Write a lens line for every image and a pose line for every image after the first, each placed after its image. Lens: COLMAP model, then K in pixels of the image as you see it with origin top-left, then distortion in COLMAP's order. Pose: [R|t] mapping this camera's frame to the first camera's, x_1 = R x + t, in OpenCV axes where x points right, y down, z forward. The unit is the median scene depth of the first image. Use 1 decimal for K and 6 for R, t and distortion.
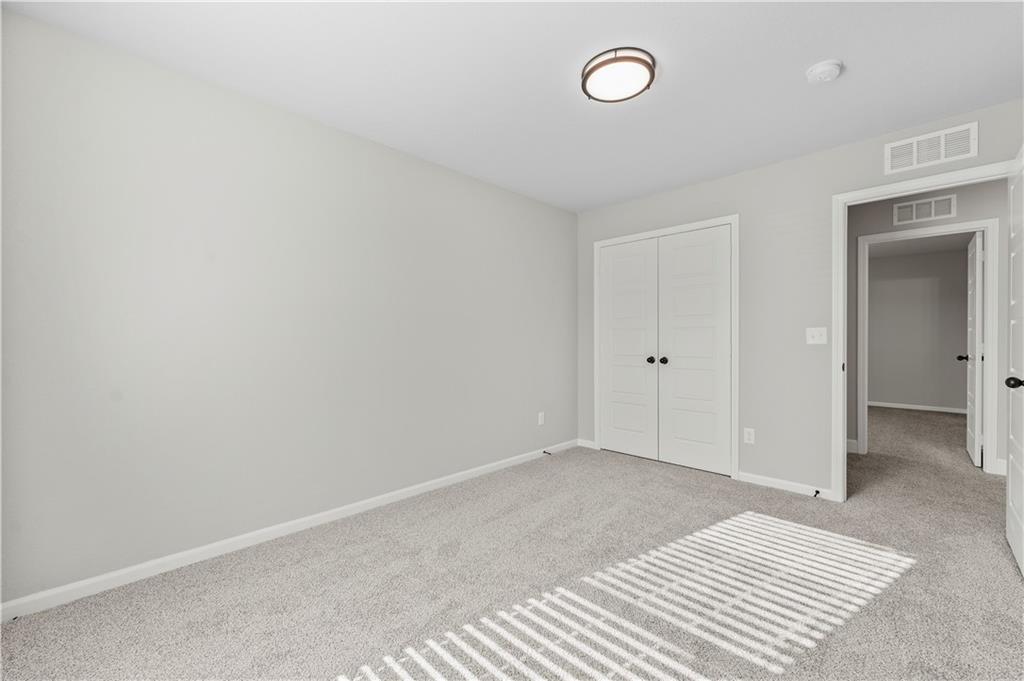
lens RADIAL K [[418.2, 0, 511.1], [0, 418.2, 342.9], [0, 0, 1]] dist [0.003922, -0.000172]
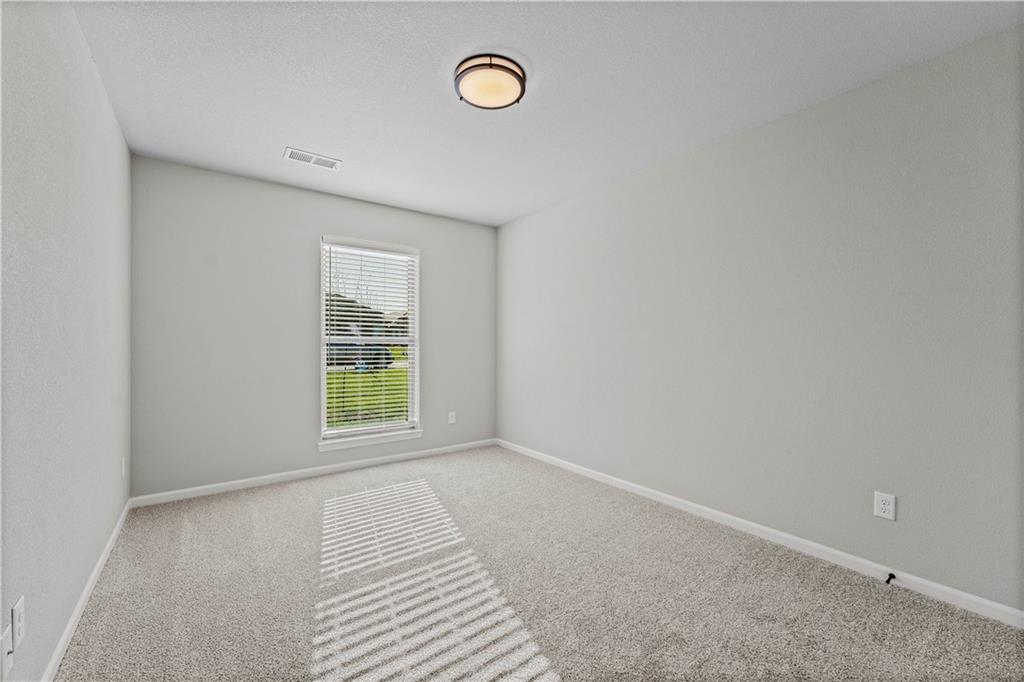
lens RADIAL K [[407.3, 0, 510.1], [0, 407.3, 344.7], [0, 0, 1]] dist [0.002129, 0.000101]
pose [[-0.144652, 0.001054, -0.989482, 1.442162], [-0.015464, 0.999875, 0.003326, -0.022448], [0.989362, 0.015782, -0.144618, 1.413721]]
